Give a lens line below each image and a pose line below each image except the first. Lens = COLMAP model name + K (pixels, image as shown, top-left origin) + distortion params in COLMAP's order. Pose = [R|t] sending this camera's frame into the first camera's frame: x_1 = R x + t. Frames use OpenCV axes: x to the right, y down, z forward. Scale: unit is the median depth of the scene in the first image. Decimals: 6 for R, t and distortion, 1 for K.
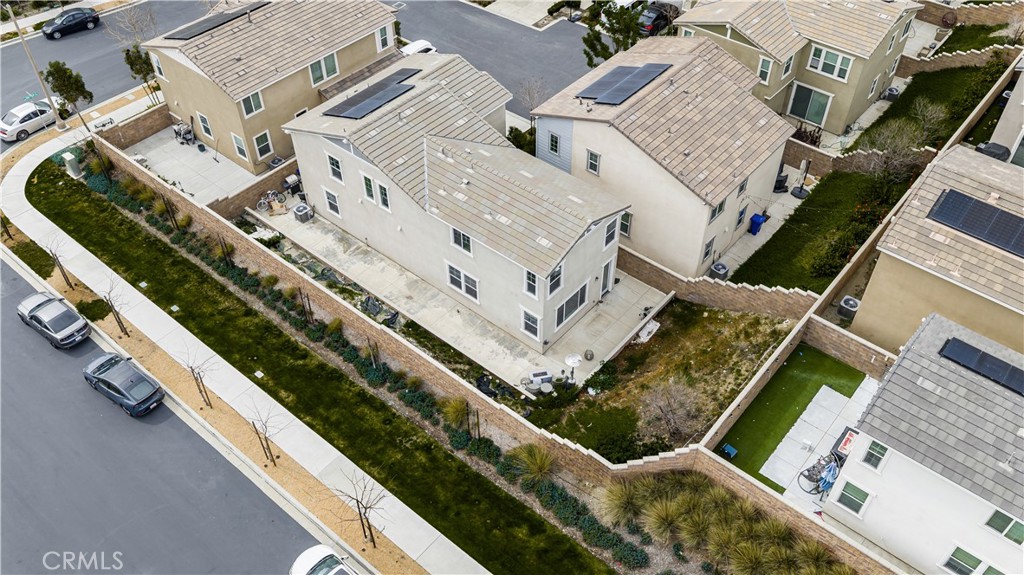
lens RADIAL K [[841.7, 0, 516.5], [0, 841.7, 285.5], [0, 0, 1]] dist [0.031333, -0.057092]
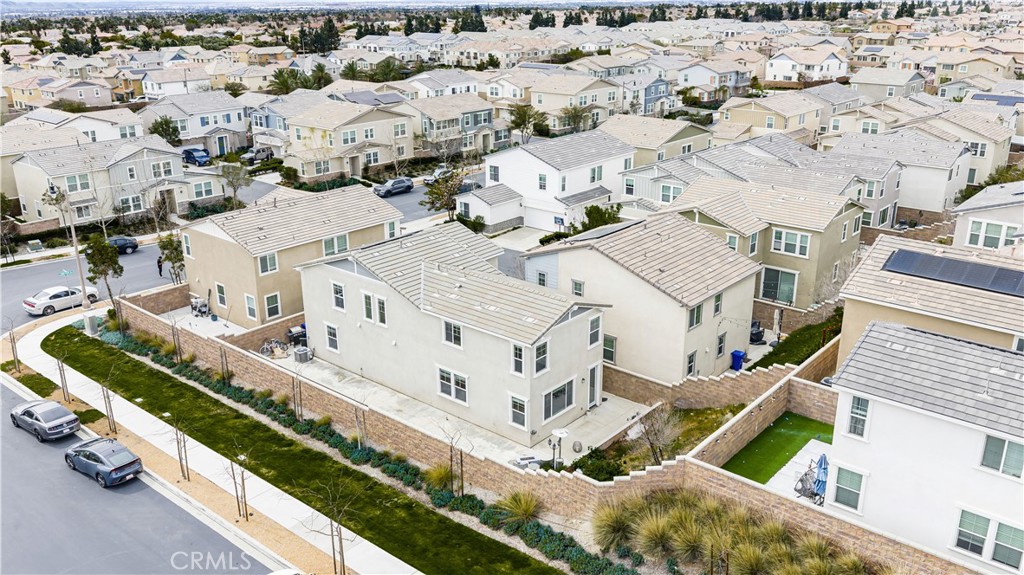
lens RADIAL K [[841.7, 0, 516.5], [0, 841.7, 285.5], [0, 0, 1]] dist [0.031333, -0.057092]
pose [[0.999988, 0.002198, -0.004415, 0.018627], [-0.003883, 0.902789, -0.430066, 0.335877], [0.003041, 0.430078, 0.902787, 0.024763]]
